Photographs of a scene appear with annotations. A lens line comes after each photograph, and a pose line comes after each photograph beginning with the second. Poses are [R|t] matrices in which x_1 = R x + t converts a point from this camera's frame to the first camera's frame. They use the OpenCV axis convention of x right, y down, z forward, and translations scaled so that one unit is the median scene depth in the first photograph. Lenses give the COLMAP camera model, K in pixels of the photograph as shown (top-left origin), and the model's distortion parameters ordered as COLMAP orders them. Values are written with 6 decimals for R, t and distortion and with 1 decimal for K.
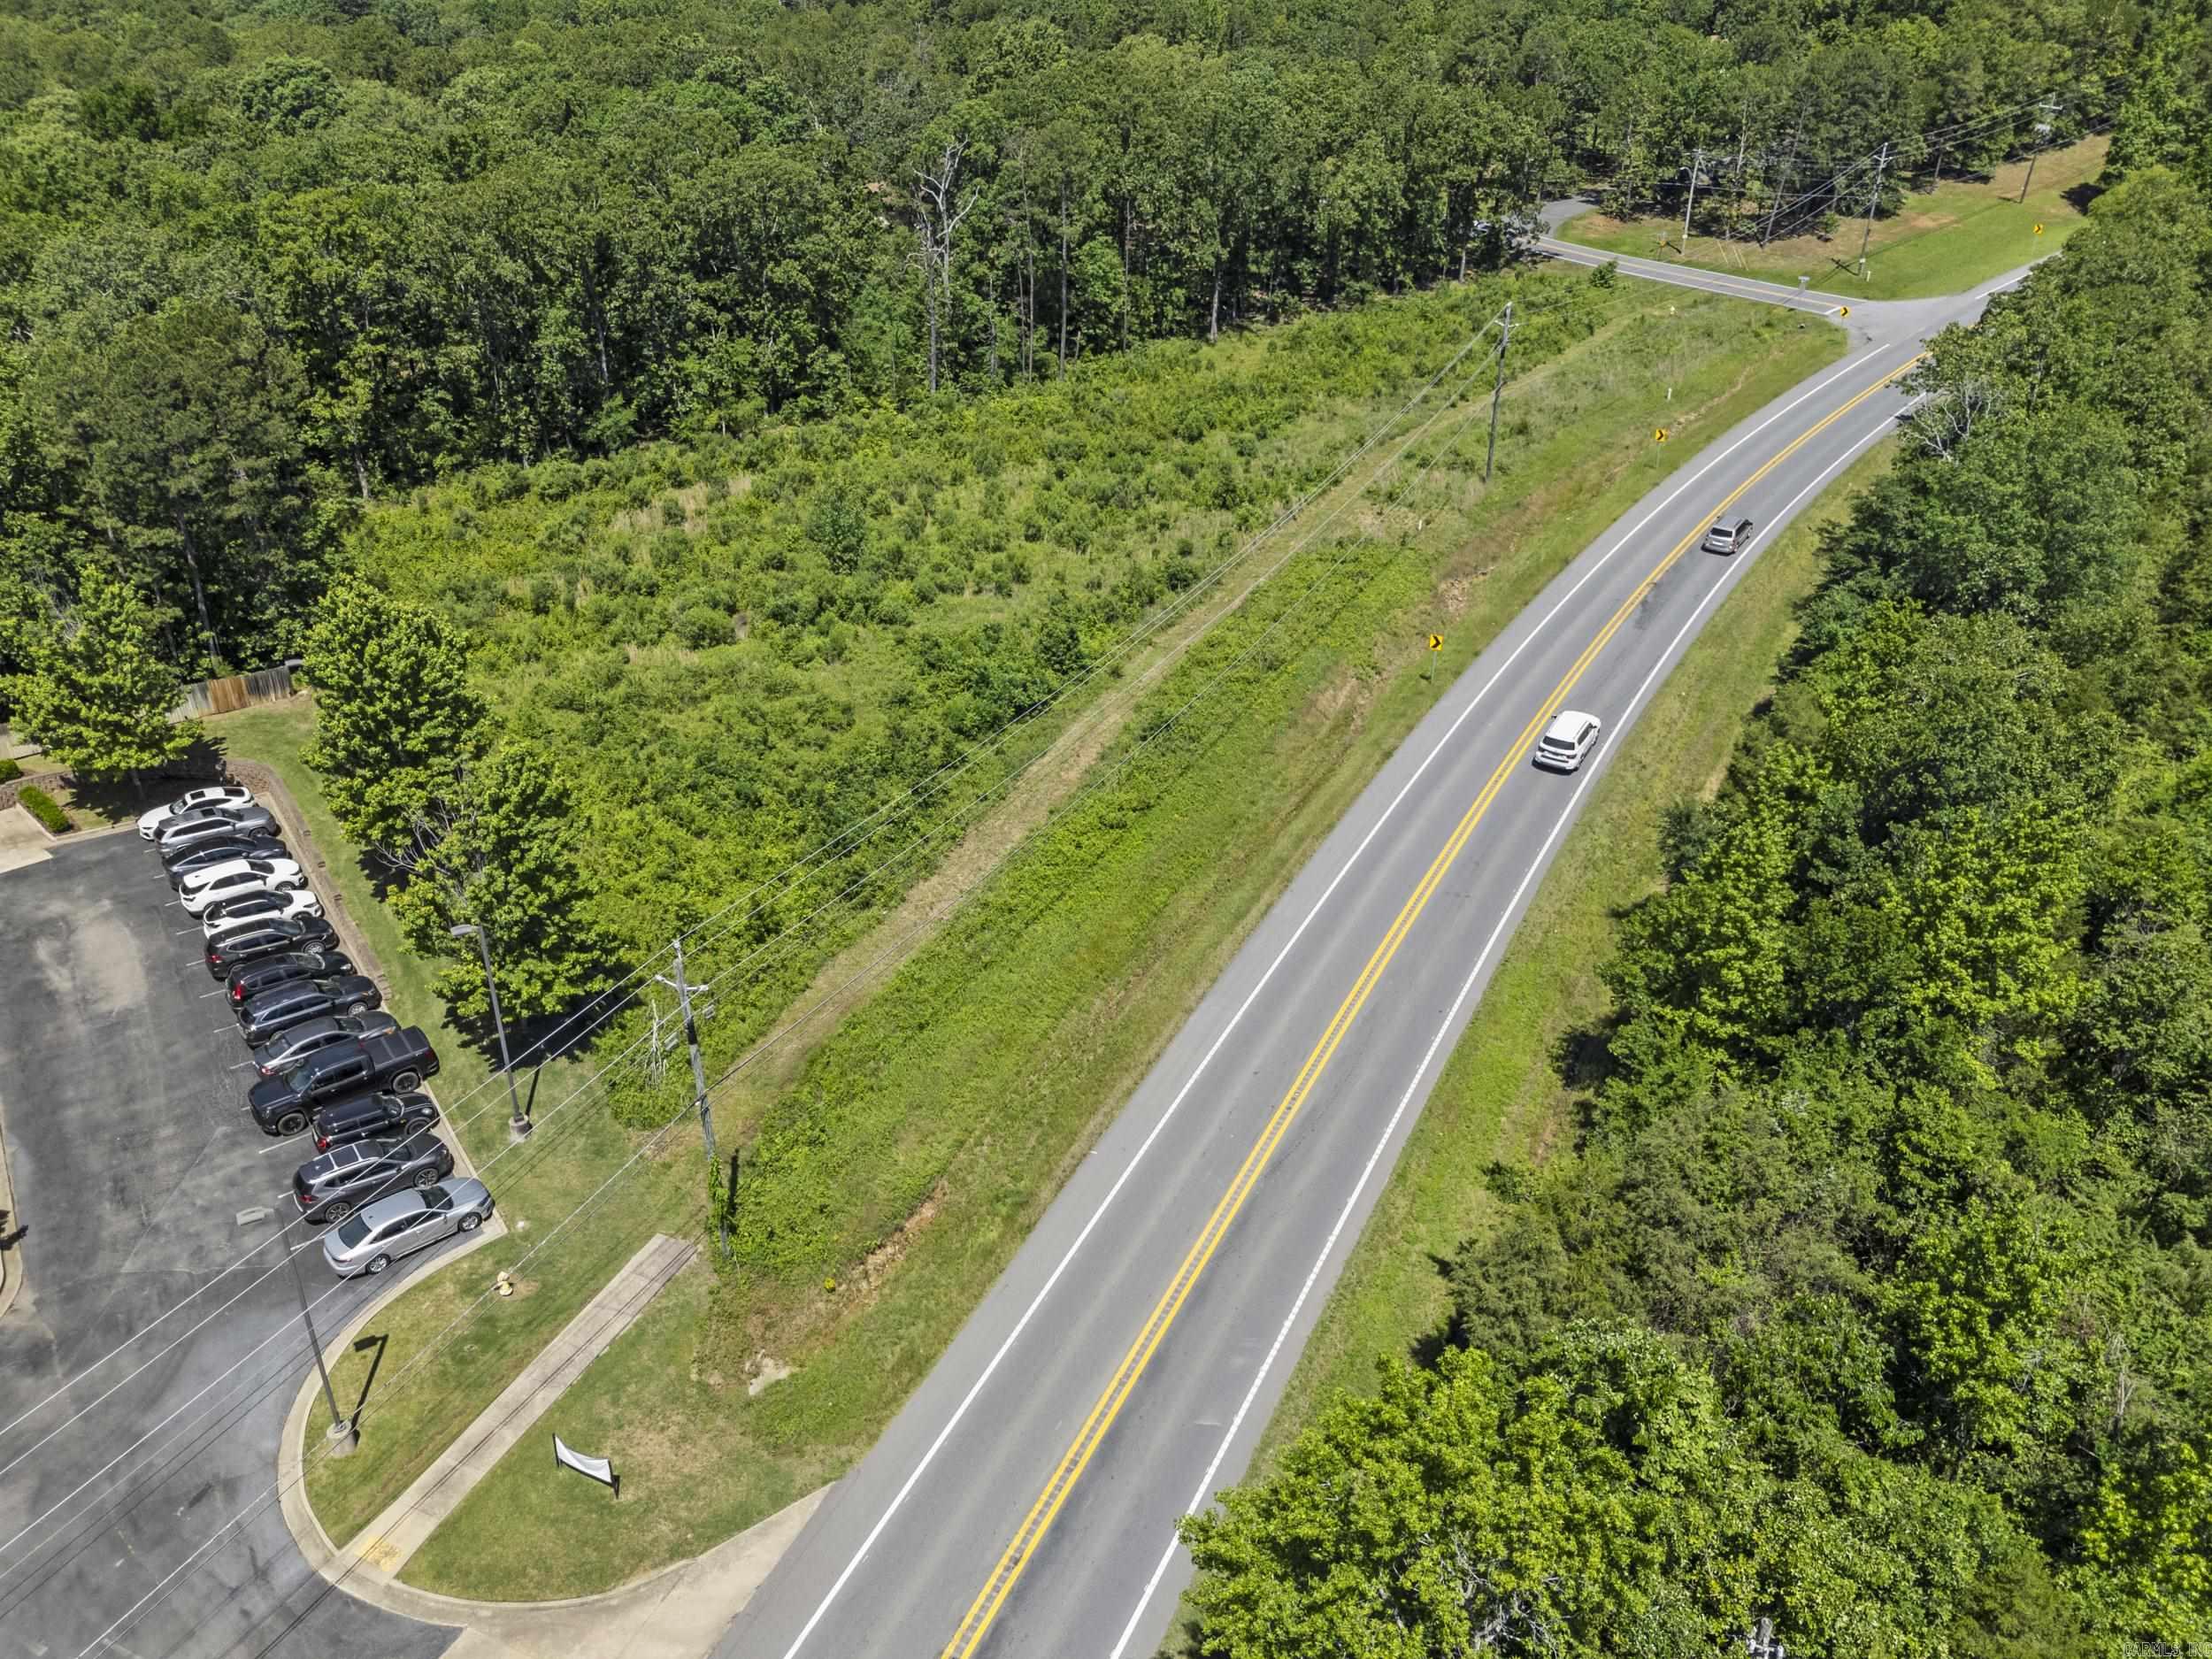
lens RADIAL K [[1637.5, 0, 1106.0], [0, 1637.5, 829.5], [0, 0, 1]] dist [0.055716, -0.000706]
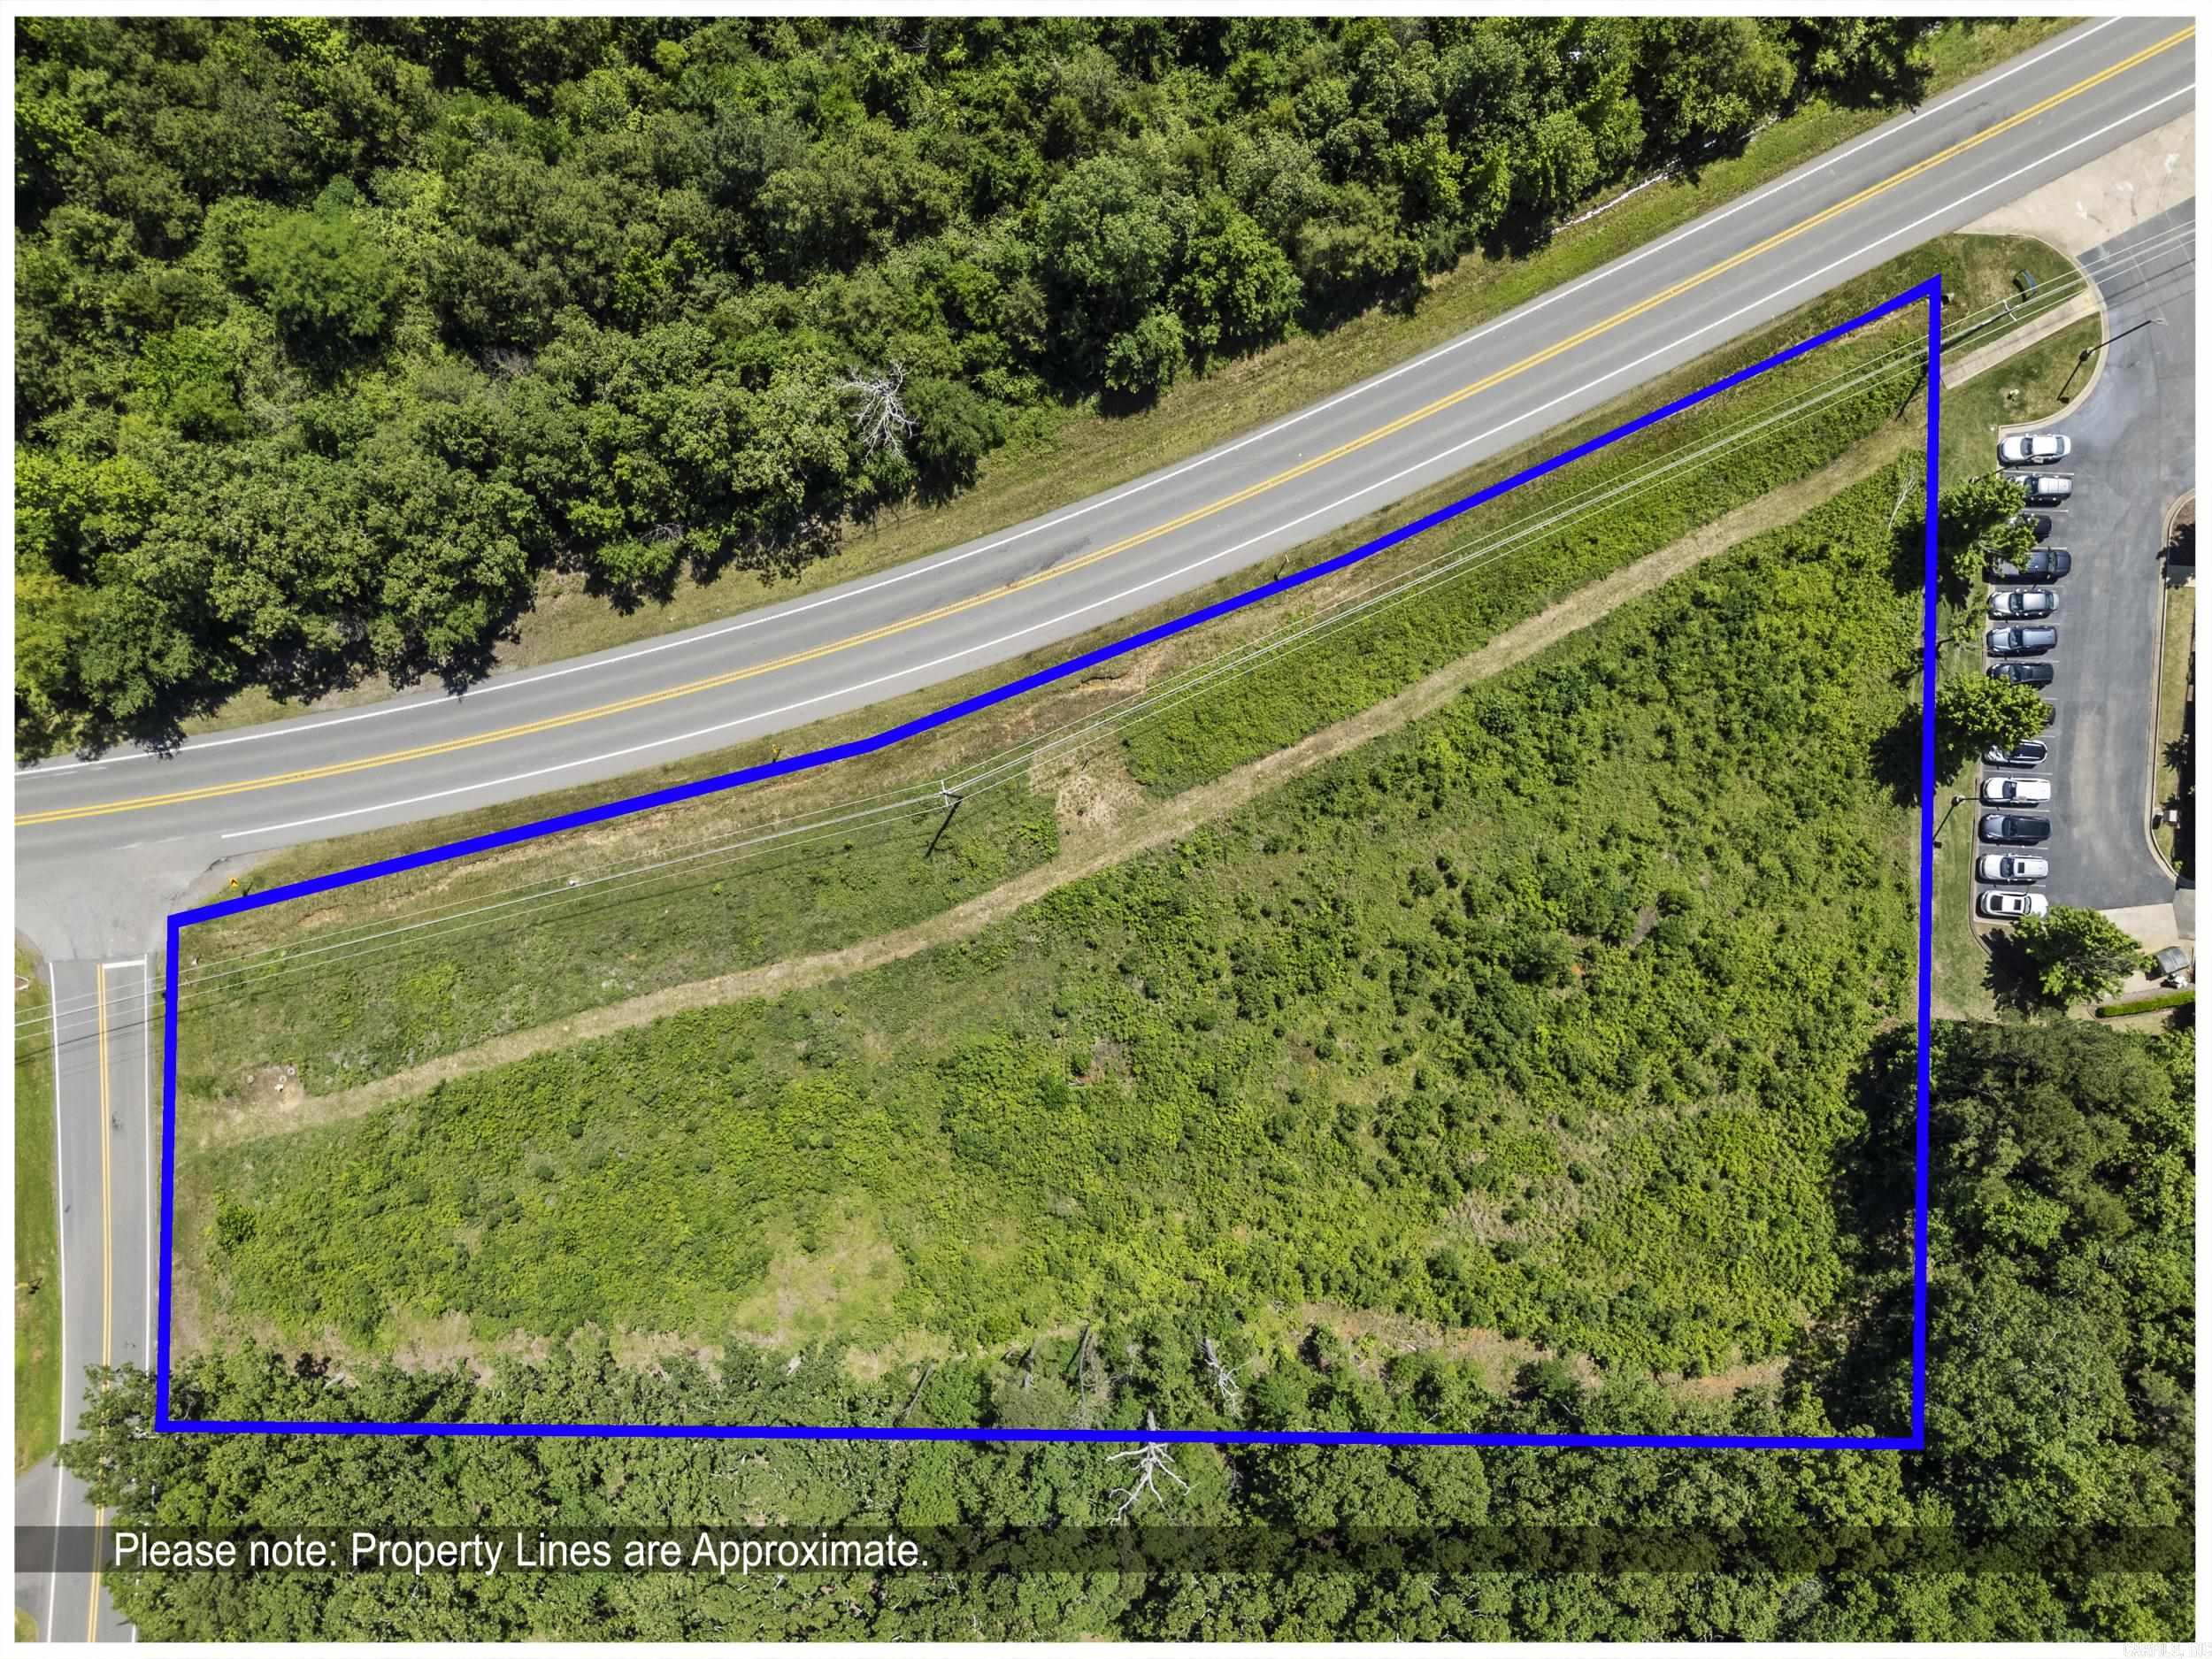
lens RADIAL K [[1637.5, 0, 1106.0], [0, 1637.5, 829.5], [0, 0, 1]] dist [0.055716, -0.000706]
pose [[-0.790300, -0.611814, 0.033320, 0.064723], [0.312678, -0.355936, 0.880649, -0.728503], [-0.526933, 0.706395, 0.472597, 0.278667]]
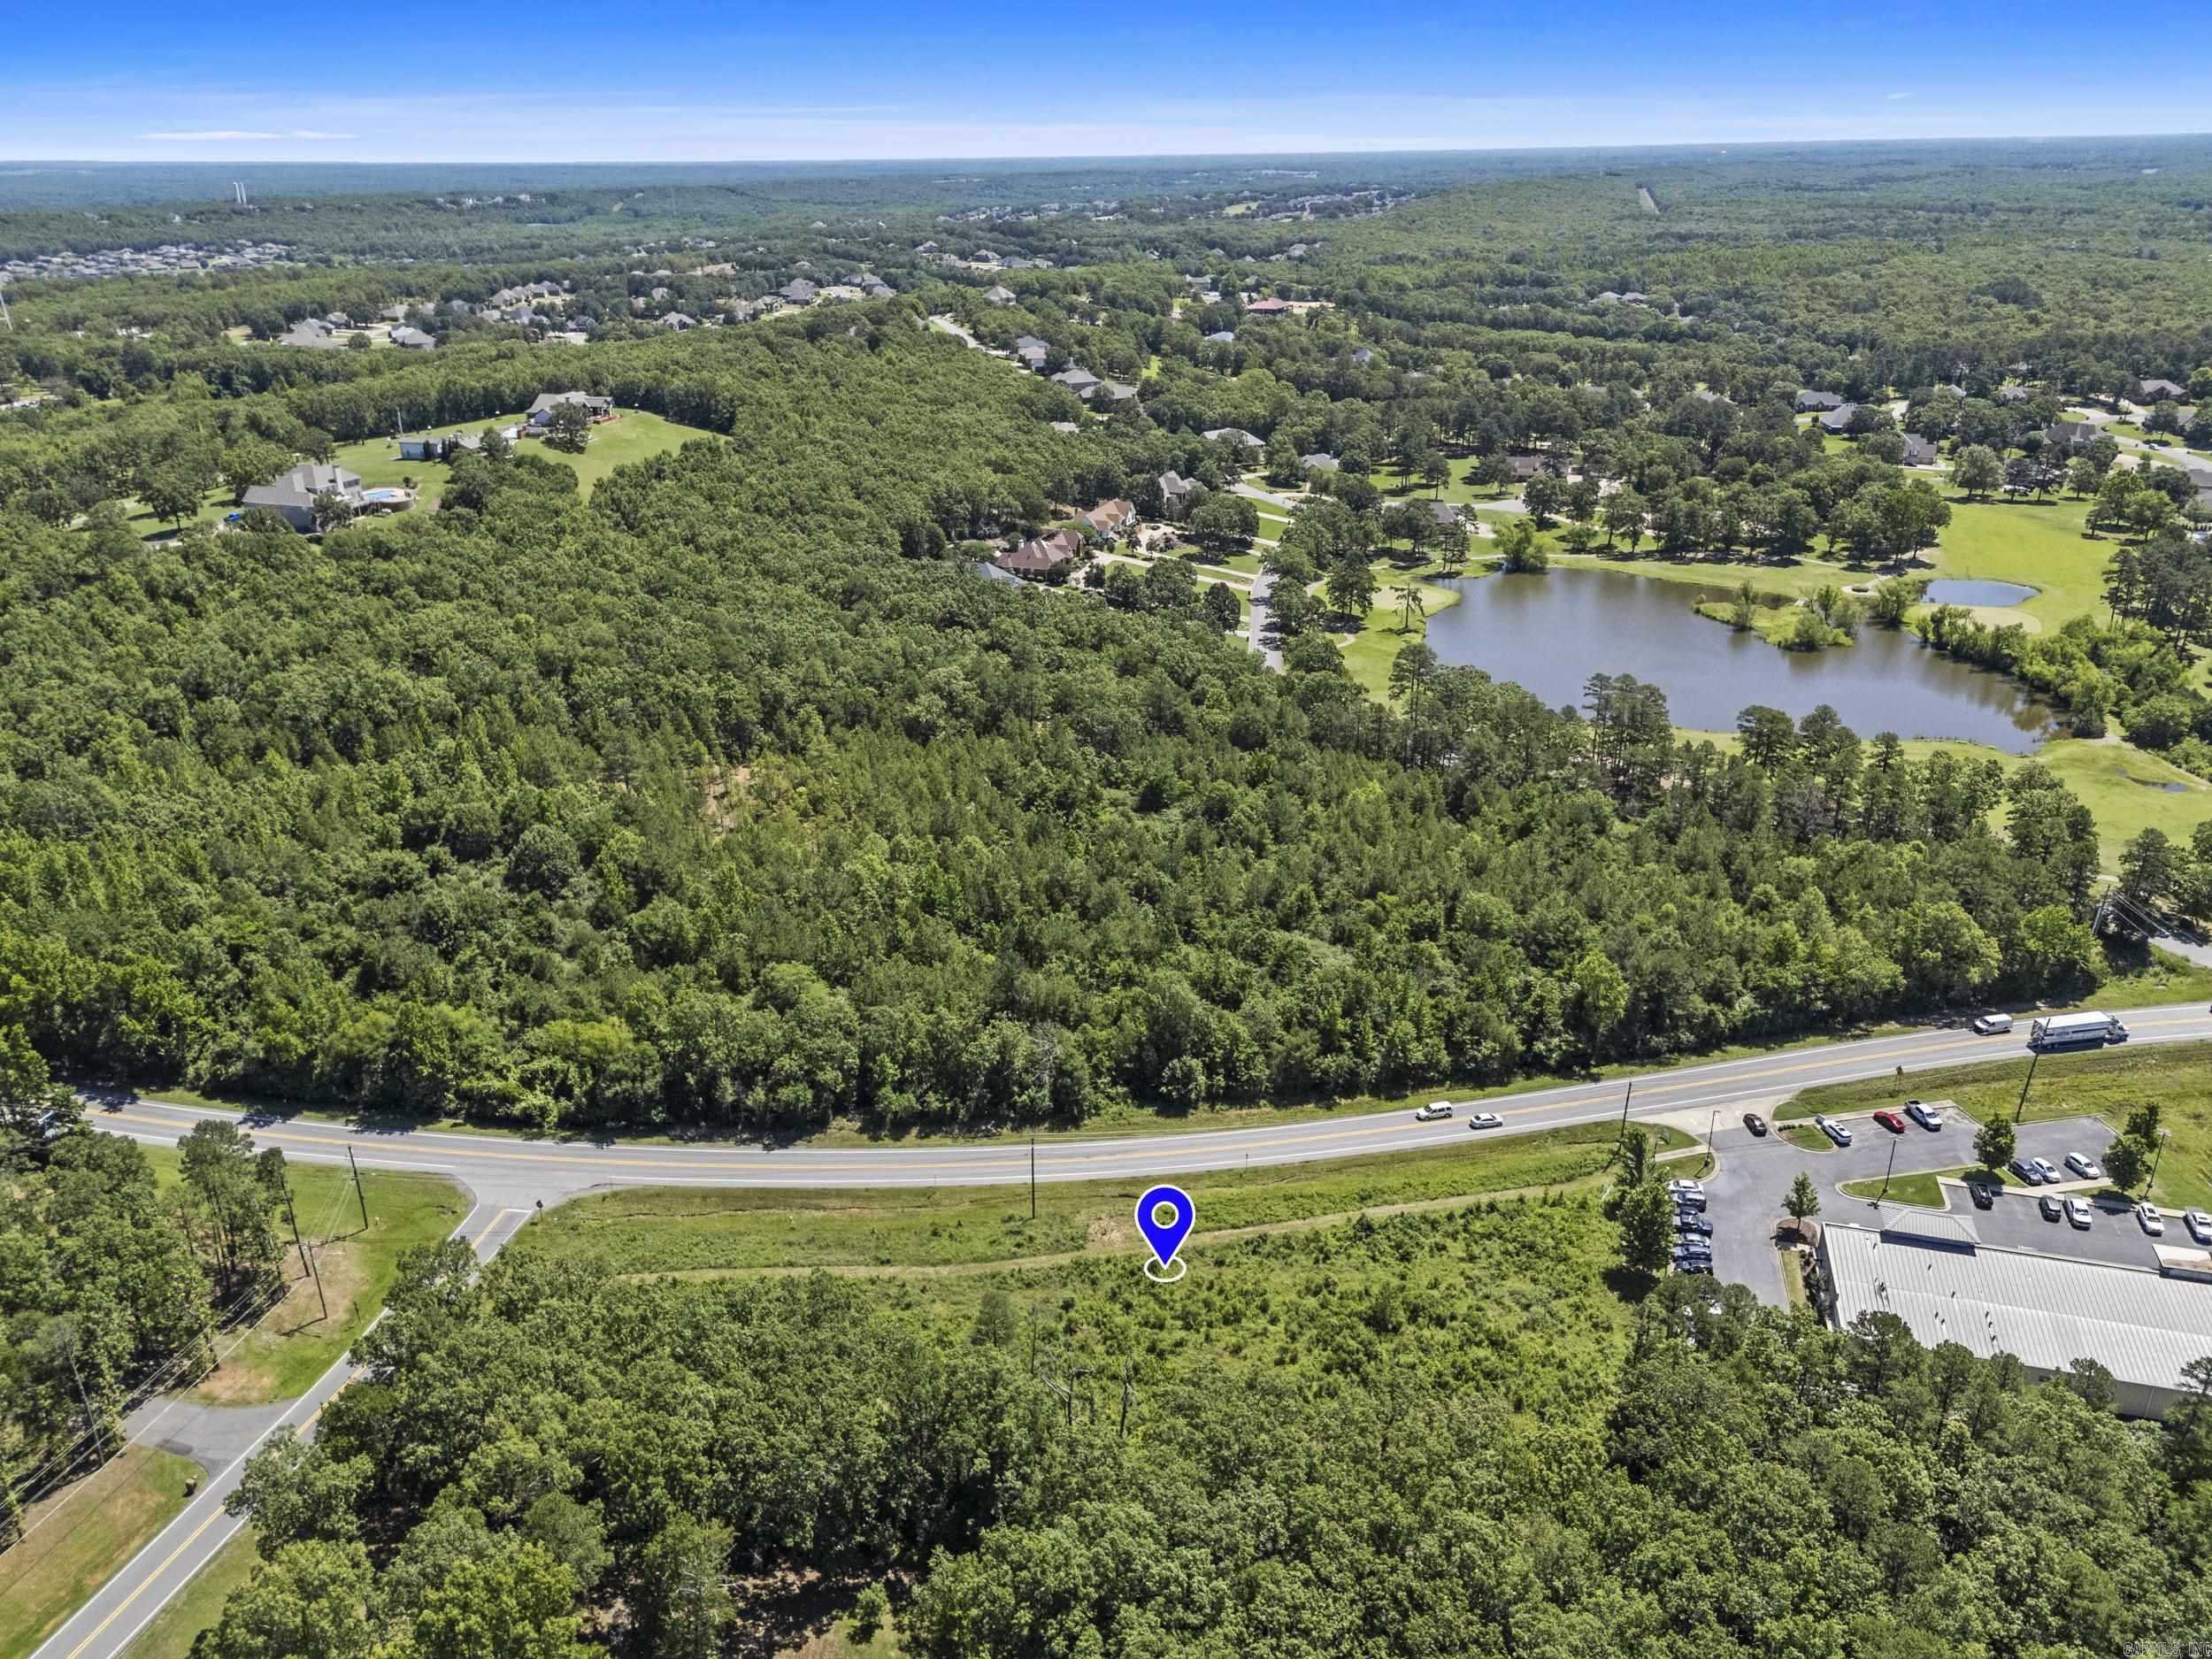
lens RADIAL K [[1637.5, 0, 1106.0], [0, 1637.5, 829.5], [0, 0, 1]] dist [0.055716, -0.000706]
pose [[-0.661585, -0.266247, 0.701012, -0.634318], [0.361563, 0.705736, 0.609269, -1.008025], [-0.656946, 0.656543, -0.370639, 0.856614]]
